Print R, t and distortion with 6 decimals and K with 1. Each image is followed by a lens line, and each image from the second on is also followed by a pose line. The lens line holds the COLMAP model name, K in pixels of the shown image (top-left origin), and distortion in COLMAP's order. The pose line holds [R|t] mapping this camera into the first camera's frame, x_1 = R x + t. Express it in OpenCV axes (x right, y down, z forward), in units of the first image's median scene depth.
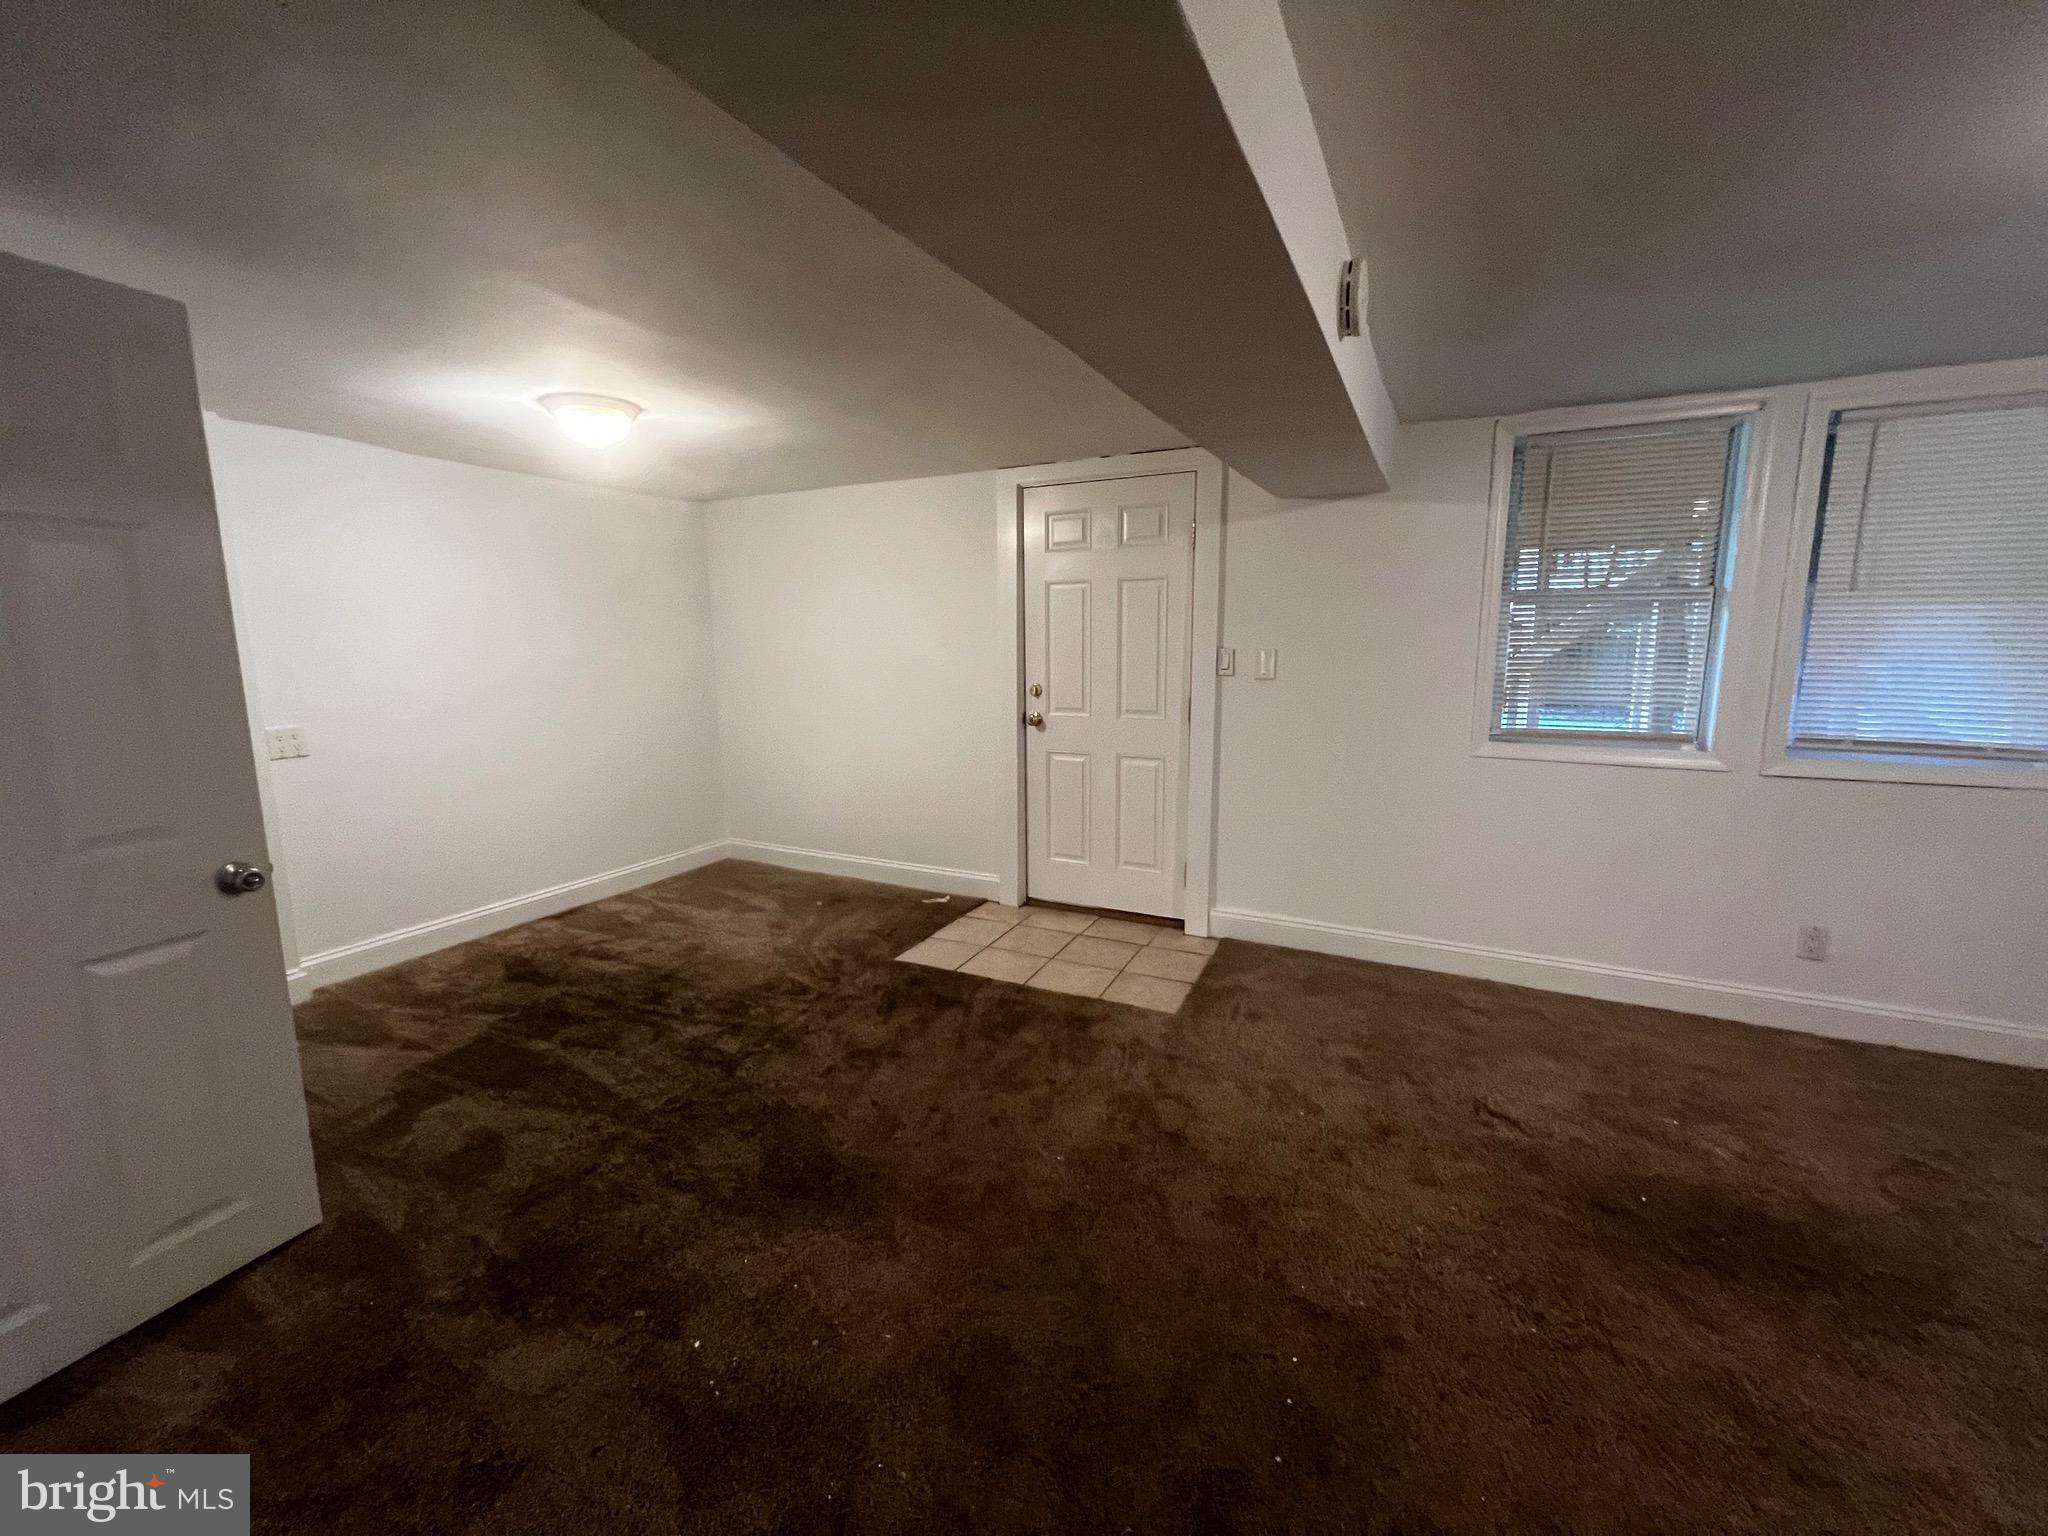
lens RADIAL K [[820.9, 0, 1017.8], [0, 820.9, 761.4], [0, 0, 1]] dist [-0.001543, 0.000437]
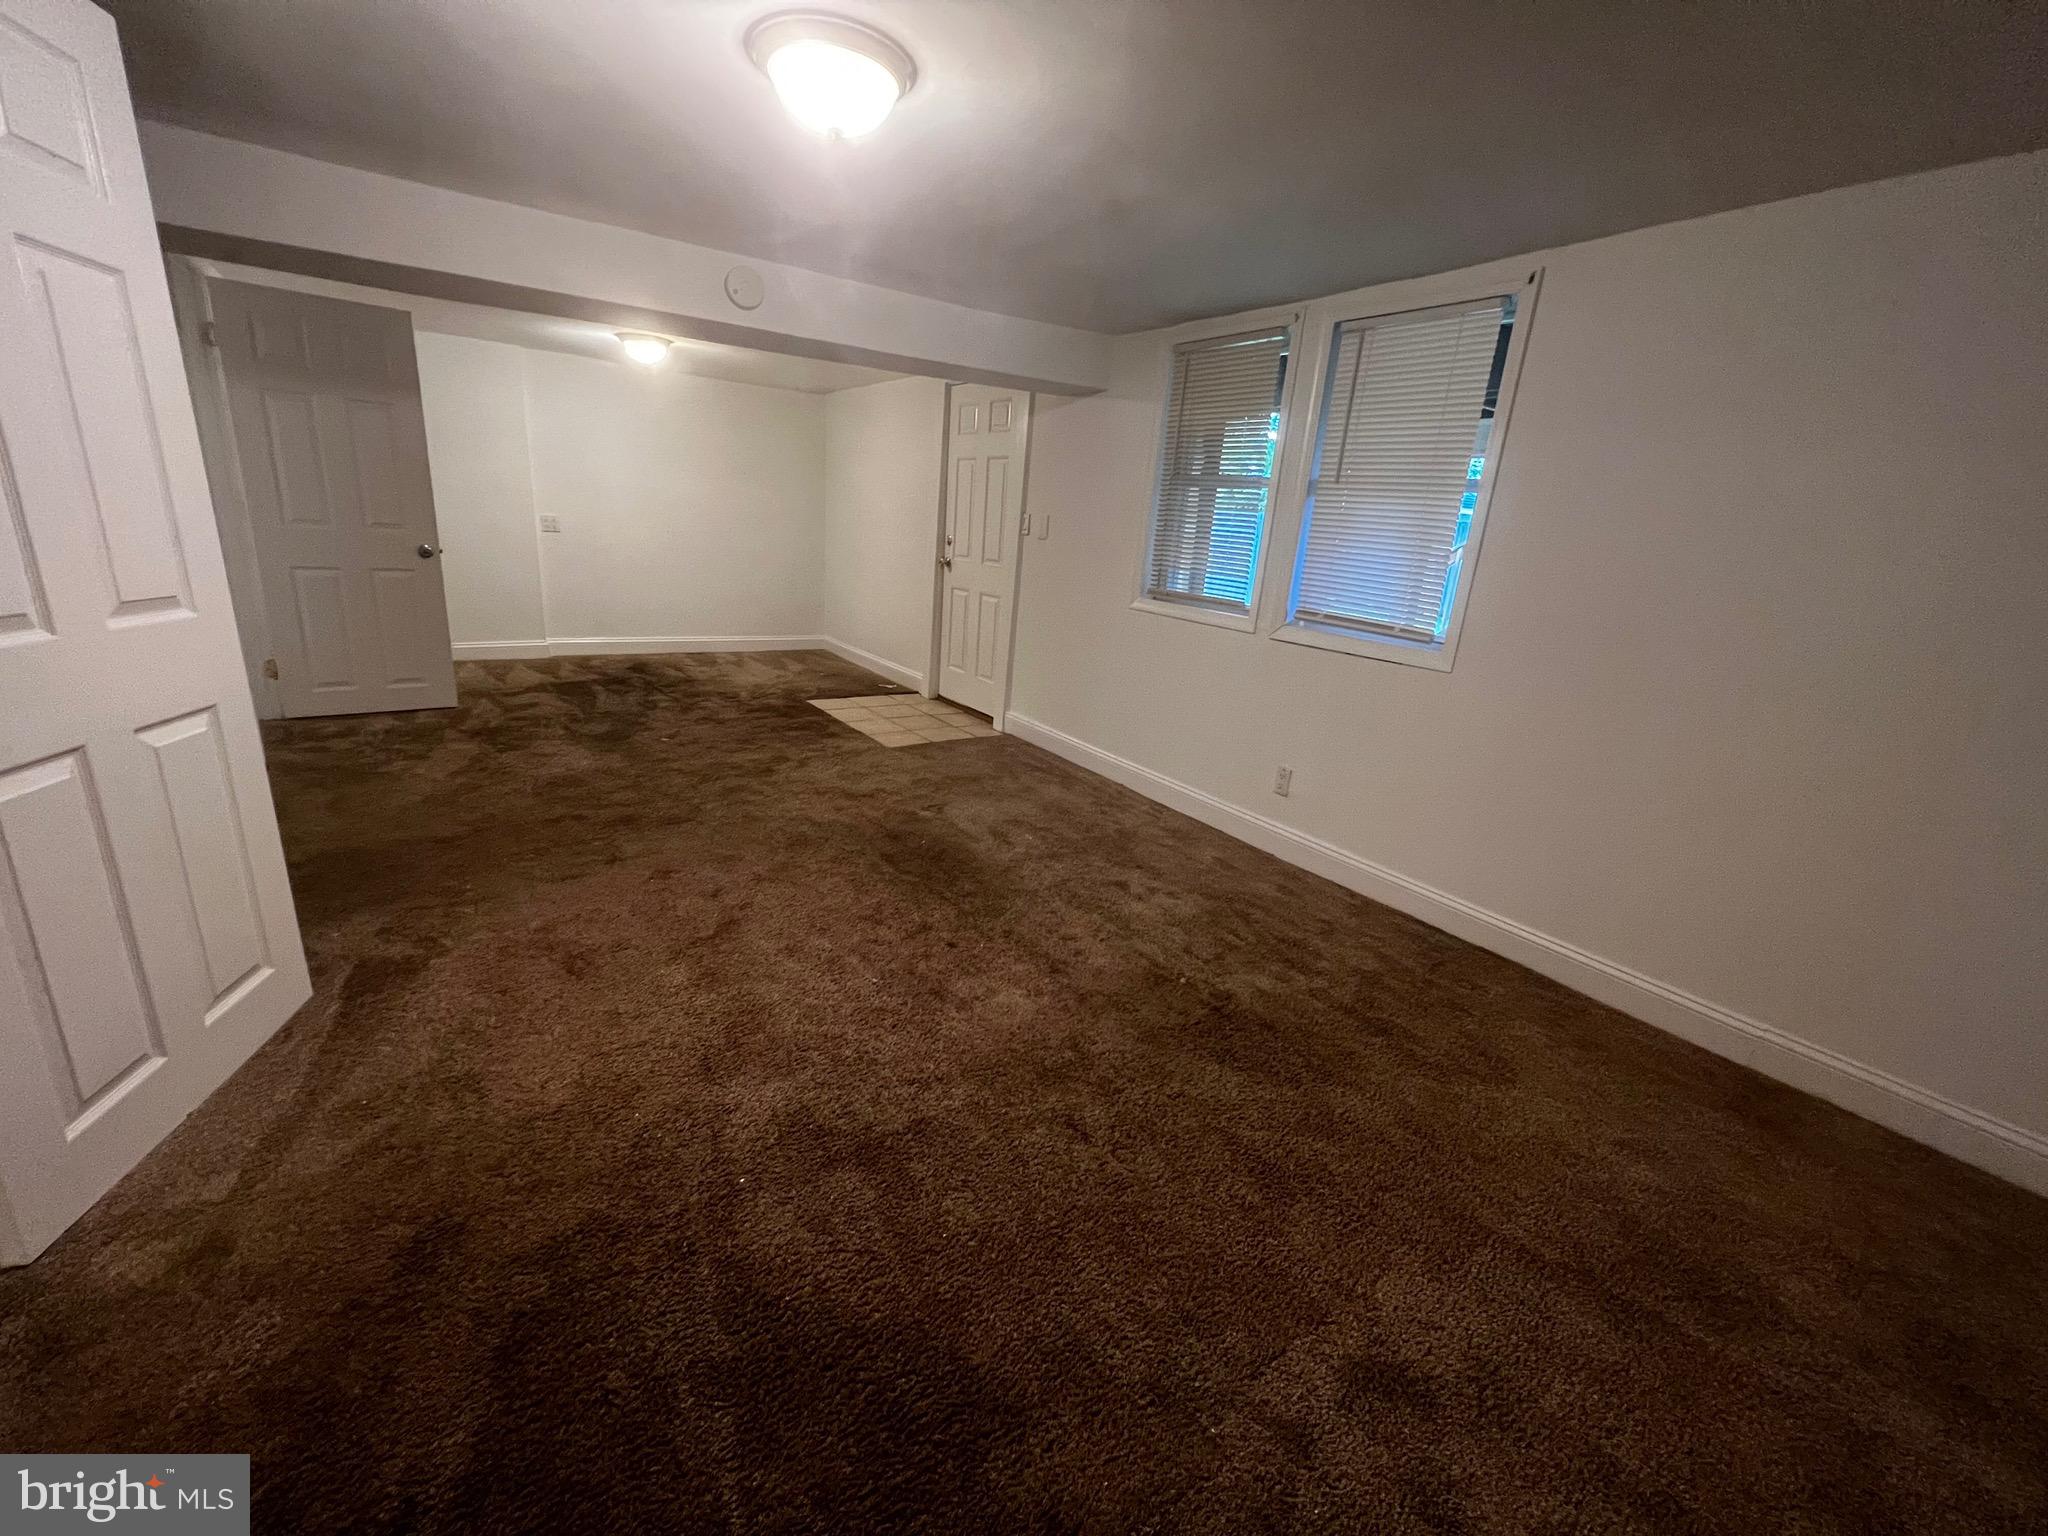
lens RADIAL K [[820.9, 0, 1017.8], [0, 820.9, 761.4], [0, 0, 1]] dist [-0.001543, 0.000437]
pose [[0.871976, 0.207722, -0.443294, 1.054193], [-0.155613, 0.976159, 0.151320, 0.062589], [0.464158, -0.062966, 0.883512, -0.232574]]
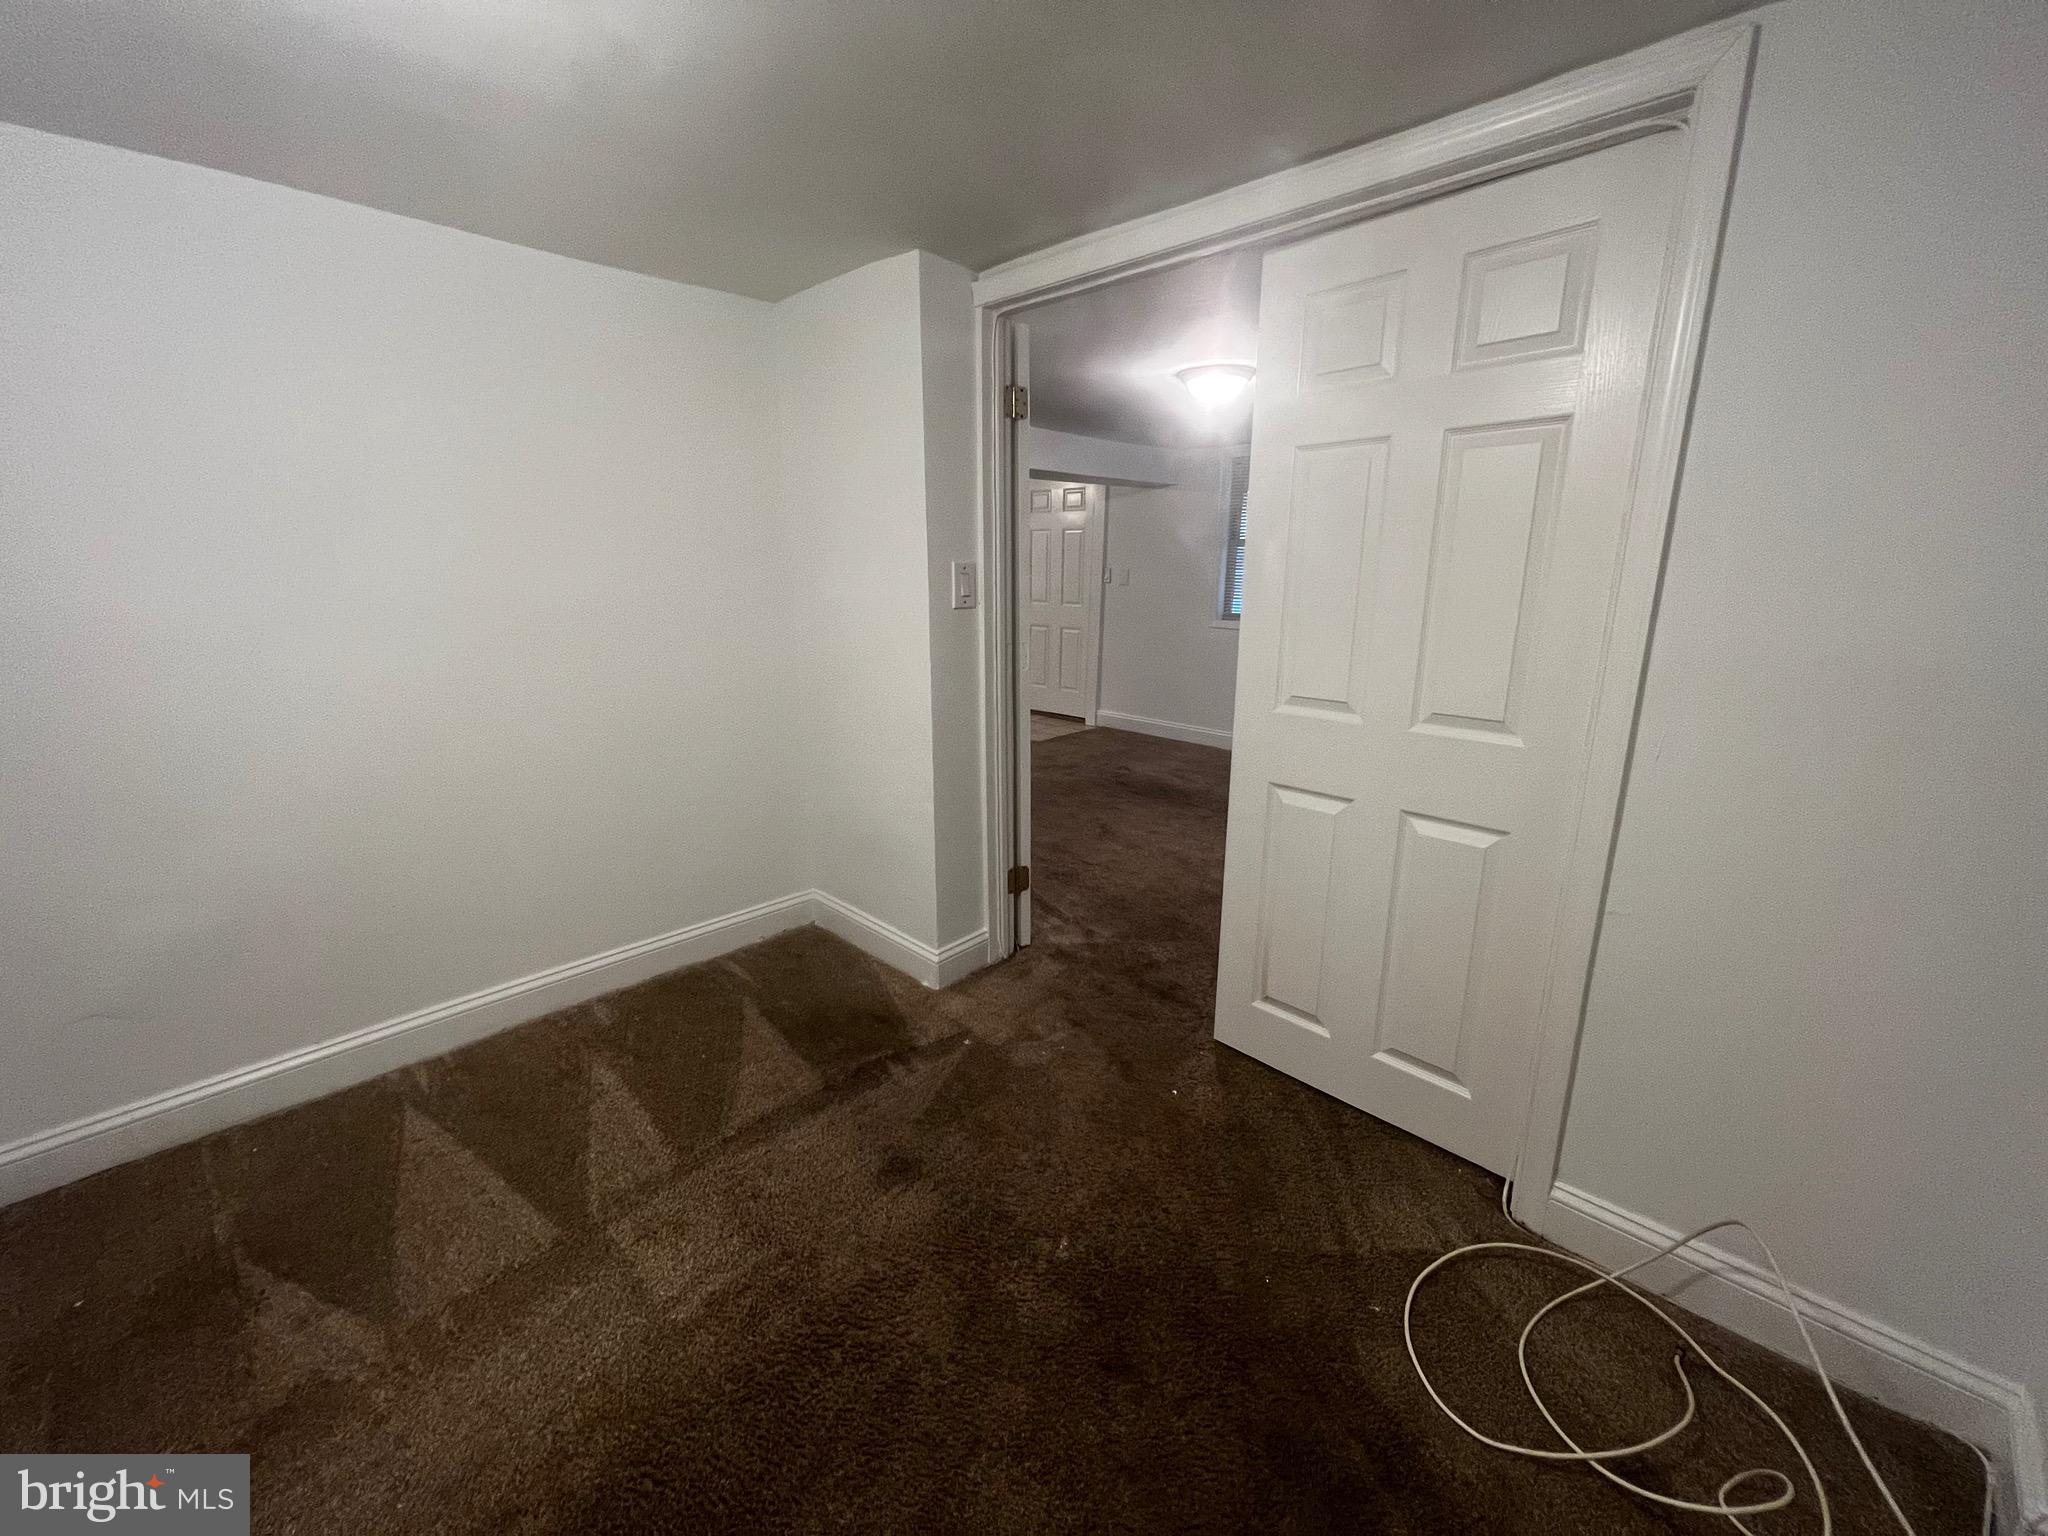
lens RADIAL K [[820.9, 0, 1017.8], [0, 820.9, 761.4], [0, 0, 1]] dist [-0.001543, 0.000437]
pose [[0.957497, 0.077502, -0.277835, 0.712438], [-0.053565, 0.994248, 0.092744, 0.158387], [0.283425, -0.073920, 0.956141, -1.008216]]
